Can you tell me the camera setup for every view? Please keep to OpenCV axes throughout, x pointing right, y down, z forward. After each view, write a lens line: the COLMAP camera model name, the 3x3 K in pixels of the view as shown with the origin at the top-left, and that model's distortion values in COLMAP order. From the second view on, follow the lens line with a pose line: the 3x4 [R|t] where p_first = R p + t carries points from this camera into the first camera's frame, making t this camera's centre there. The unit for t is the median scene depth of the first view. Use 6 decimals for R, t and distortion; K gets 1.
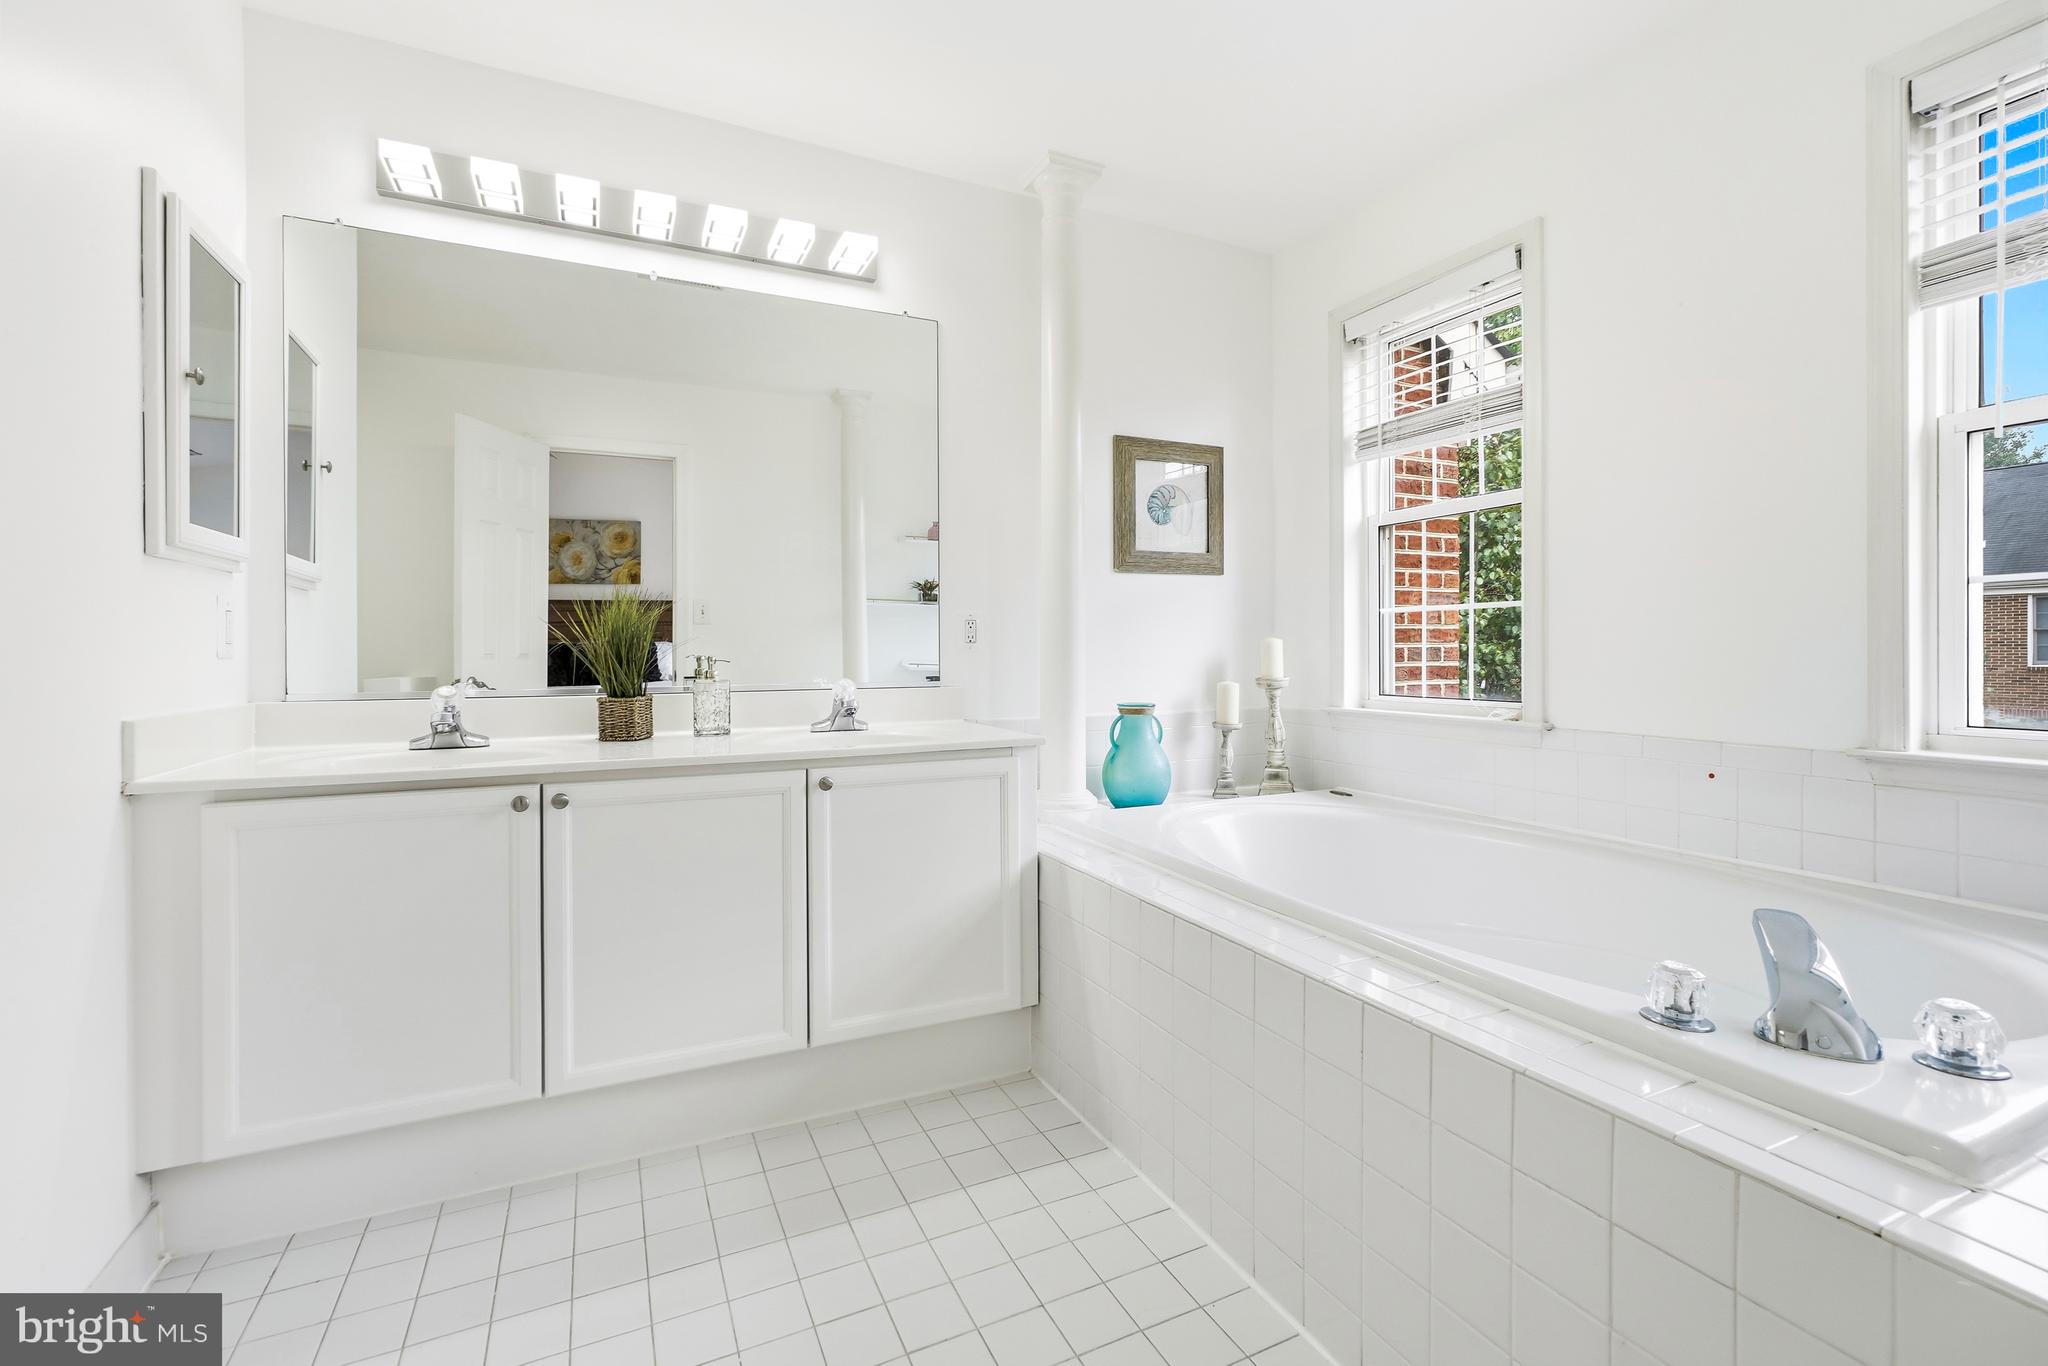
lens RADIAL K [[893.3, 0, 1063.9], [0, 893.3, 653.1], [0, 0, 1]] dist [-0.006775, 0.001007]
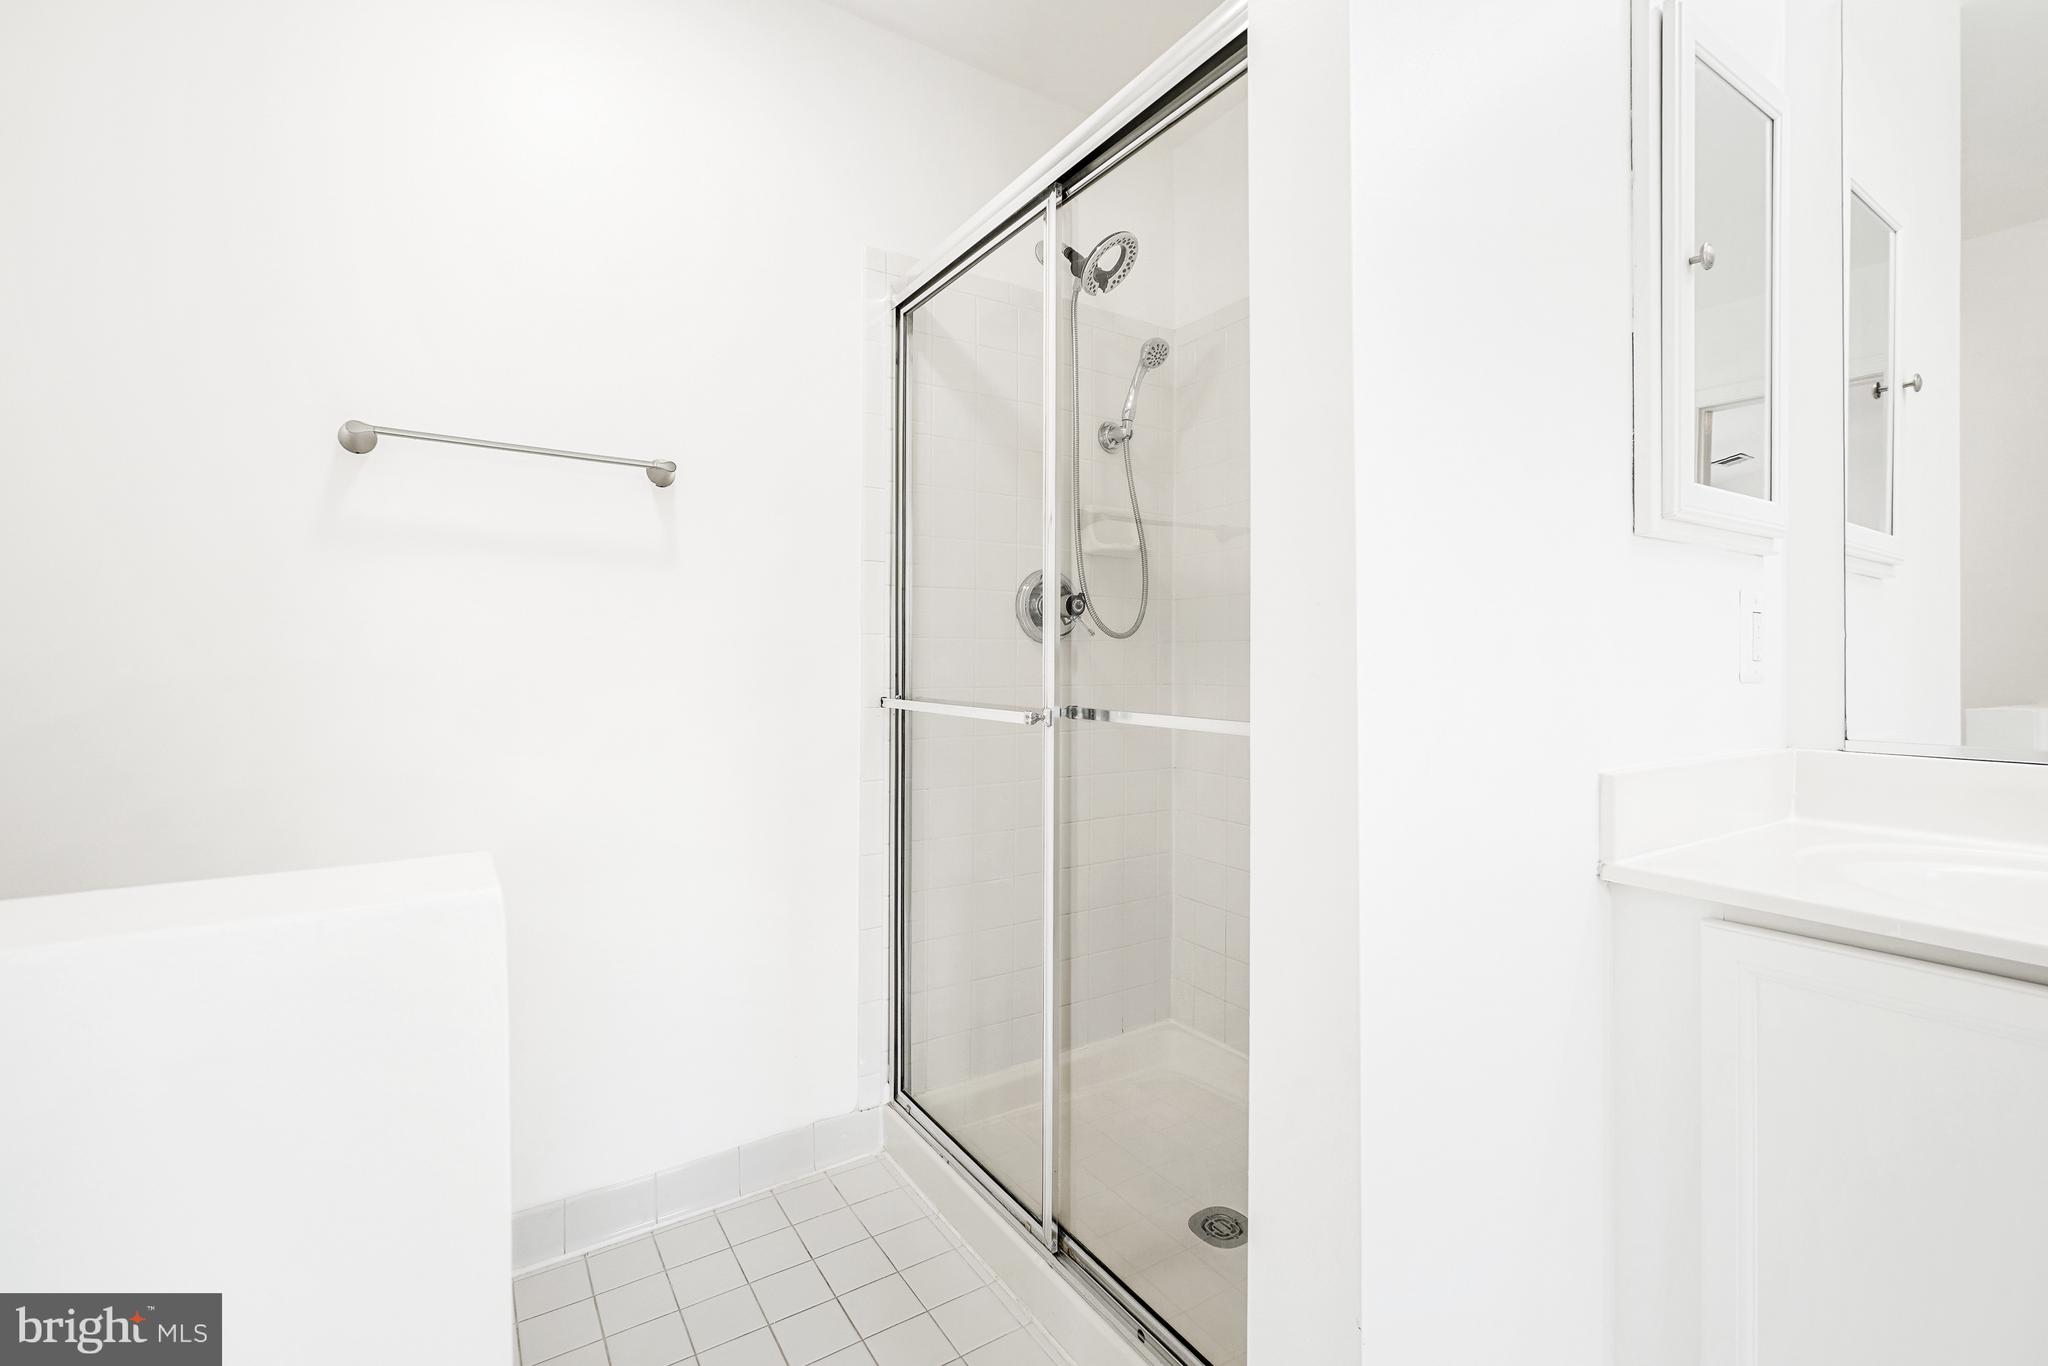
lens RADIAL K [[893.3, 0, 1029.0], [0, 893.3, 673.7], [0, 0, 1]] dist [-0.006775, 0.001007]
pose [[0.101244, 0.005395, -0.994847, -0.324274], [-0.001542, 0.999985, 0.005266, -0.004336], [0.994860, 0.001001, 0.101250, 0.382533]]
